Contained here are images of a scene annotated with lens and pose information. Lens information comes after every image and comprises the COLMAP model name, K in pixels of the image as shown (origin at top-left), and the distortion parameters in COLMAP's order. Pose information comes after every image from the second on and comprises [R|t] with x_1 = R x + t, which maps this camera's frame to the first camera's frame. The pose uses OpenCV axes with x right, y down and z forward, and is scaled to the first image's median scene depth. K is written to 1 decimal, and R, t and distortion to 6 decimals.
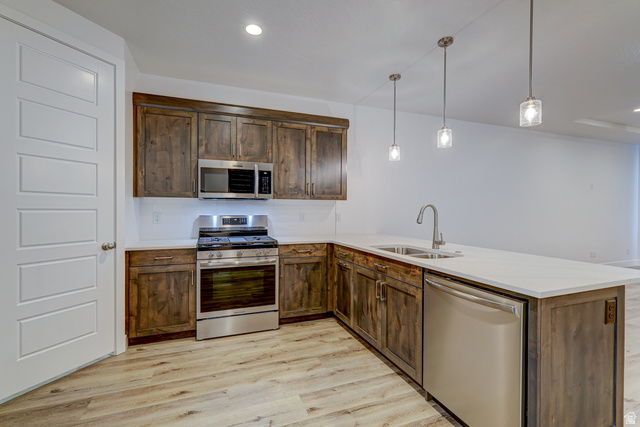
lens RADIAL K [[277.6, 0, 299.3], [0, 277.6, 208.0], [0, 0, 1]] dist [0.016053, -0.003054]
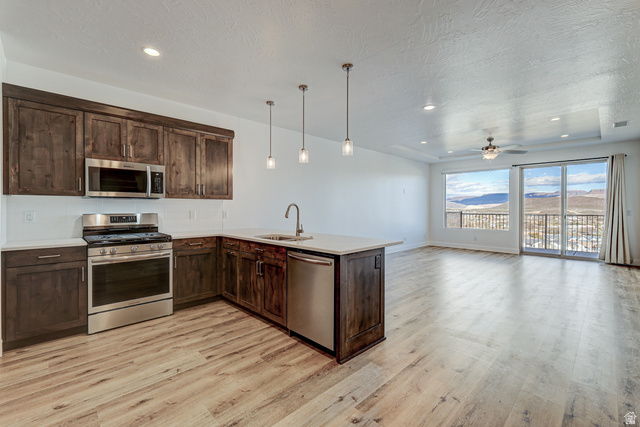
lens RADIAL K [[277.6, 0, 291.4], [0, 277.6, 210.0], [0, 0, 1]] dist [0.016053, -0.003054]
pose [[0.923751, -0.006434, 0.382941, -0.064355], [0.001313, 0.999906, 0.013632, -0.000526], [-0.382992, -0.012090, 0.923672, -0.241983]]
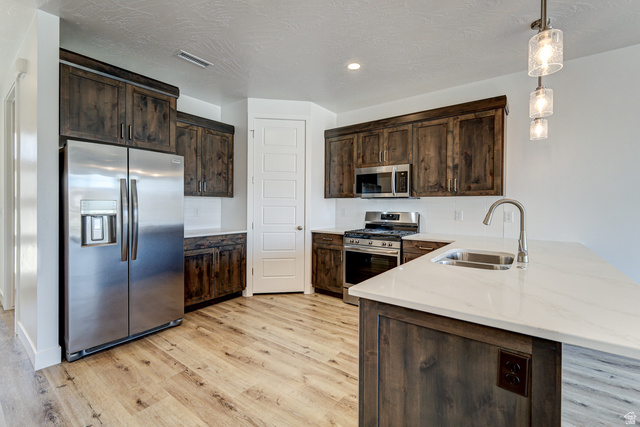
lens RADIAL K [[277.6, 0, 347.9], [0, 277.6, 210.1], [0, 0, 1]] dist [0.016053, -0.003054]
pose [[0.594260, 0.008579, -0.804227, 0.721873], [-0.005602, 0.999963, 0.006527, 0.013465], [0.804253, 0.000627, 0.594286, 0.196755]]
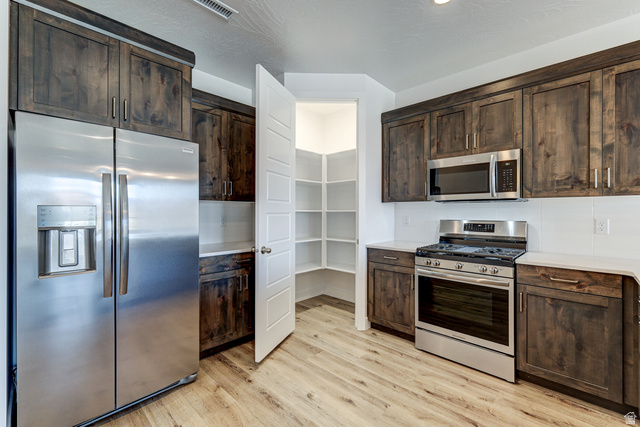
lens RADIAL K [[277.6, 0, 349.2], [0, 277.6, 212.4], [0, 0, 1]] dist [0.016053, -0.003054]
pose [[0.502701, -0.005854, -0.864441, 0.349434], [-0.000278, 0.999976, -0.006934, 0.009671], [0.864460, 0.003726, 0.502687, 0.299027]]
